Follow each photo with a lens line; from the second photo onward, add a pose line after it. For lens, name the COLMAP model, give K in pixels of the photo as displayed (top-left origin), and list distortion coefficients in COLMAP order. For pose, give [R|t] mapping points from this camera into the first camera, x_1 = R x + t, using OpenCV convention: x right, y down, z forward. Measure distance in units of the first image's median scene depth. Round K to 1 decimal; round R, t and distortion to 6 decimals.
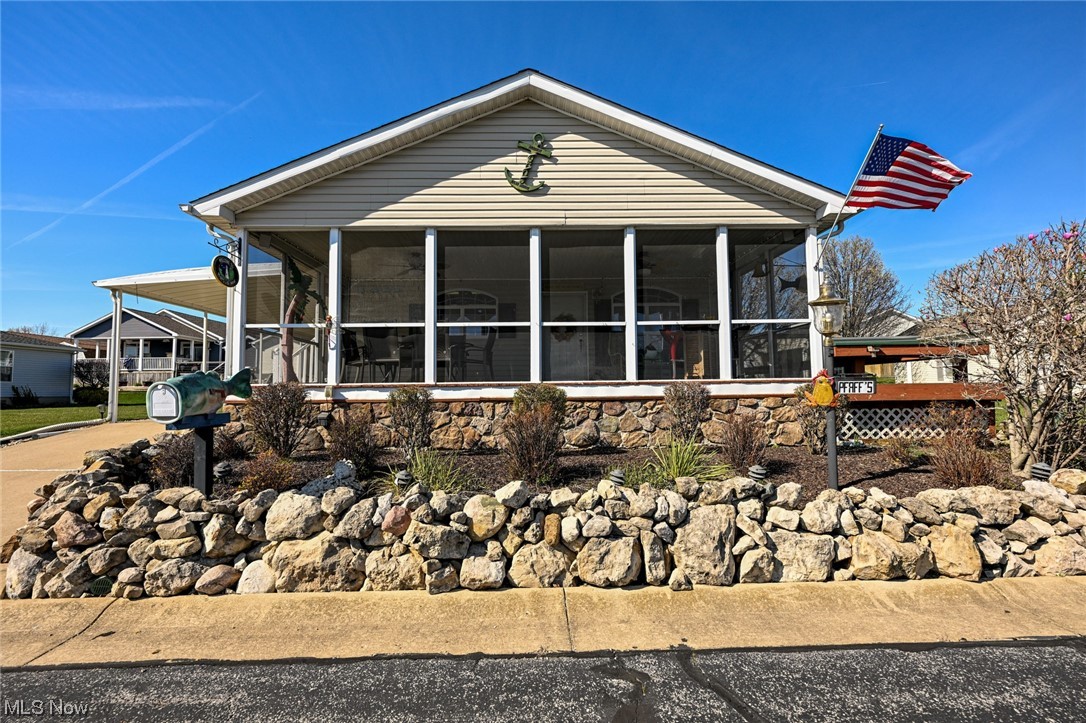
lens RADIAL K [[477.5, 0, 543.0], [0, 477.5, 361.5], [0, 0, 1]] dist [0.000065, 0.000039]
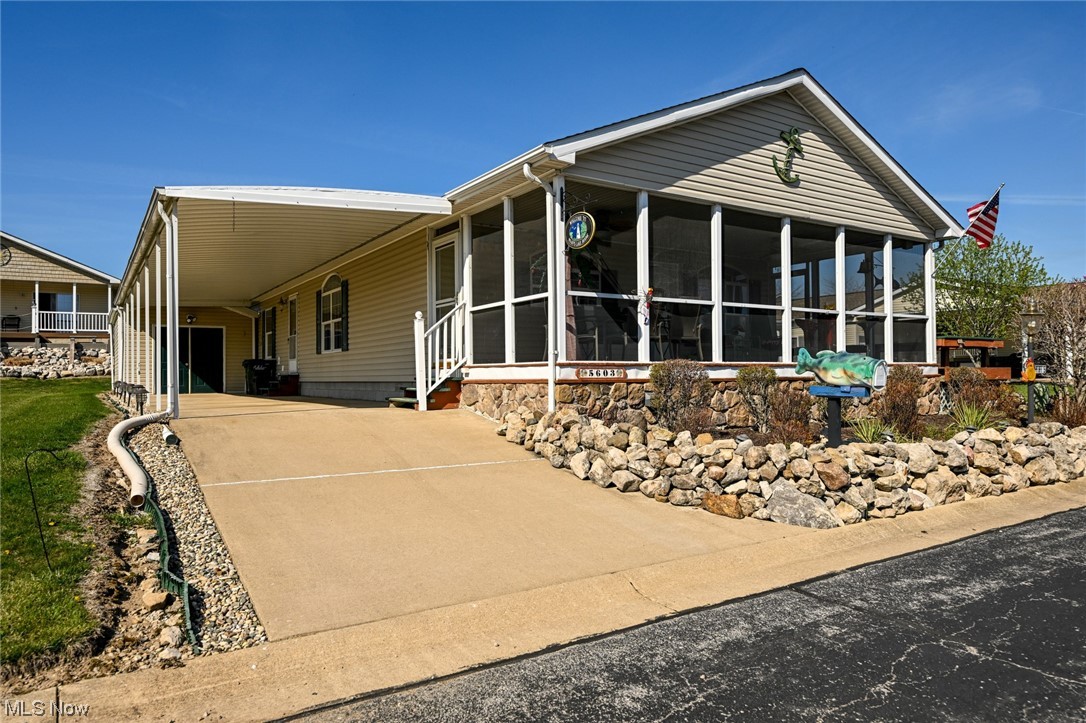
lens RADIAL K [[699.0, 0, 543.0], [0, 699.0, 361.5], [0, 0, 1]] dist [-0.001169, -0.000088]
pose [[0.851153, 0.012656, 0.524766, -1.295748], [-0.031461, 0.999142, 0.026932, 0.015257], [-0.523975, -0.039433, 0.850821, -0.044950]]
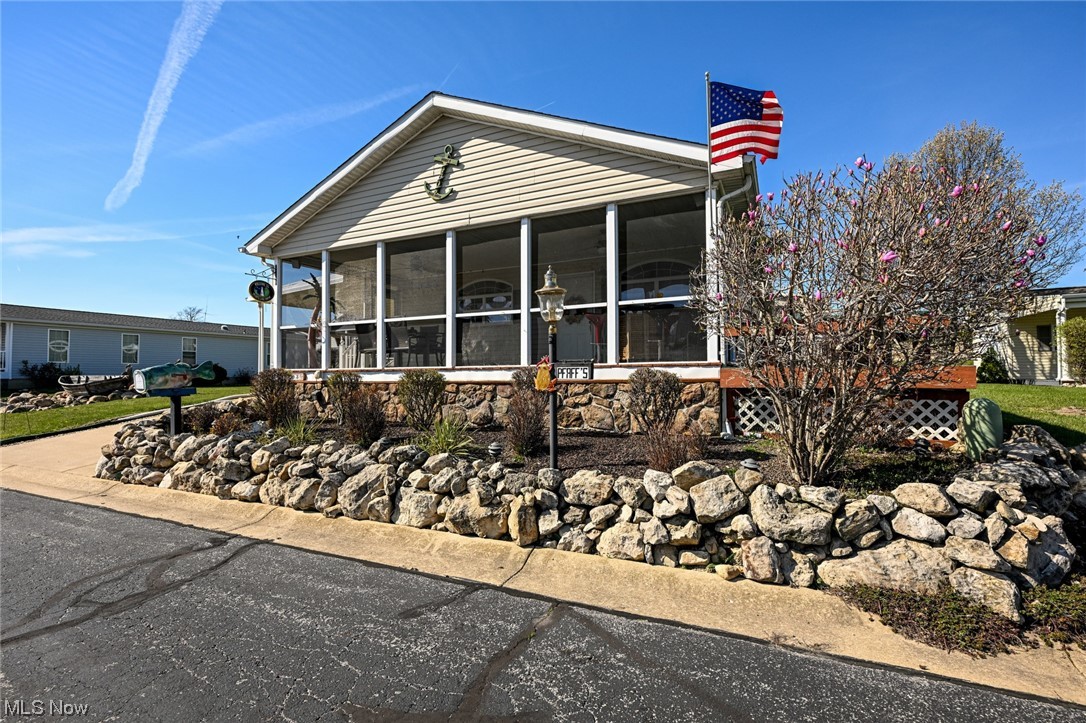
lens RADIAL K [[539.2, 0, 518.8], [0, 539.2, 362.1], [0, 0, 1]] dist [-0.004132, -0.000500]
pose [[0.874117, -0.008083, -0.485648, 0.748143], [0.028842, 0.998961, 0.035287, -0.009504], [0.484858, -0.044852, 0.873442, -0.047287]]
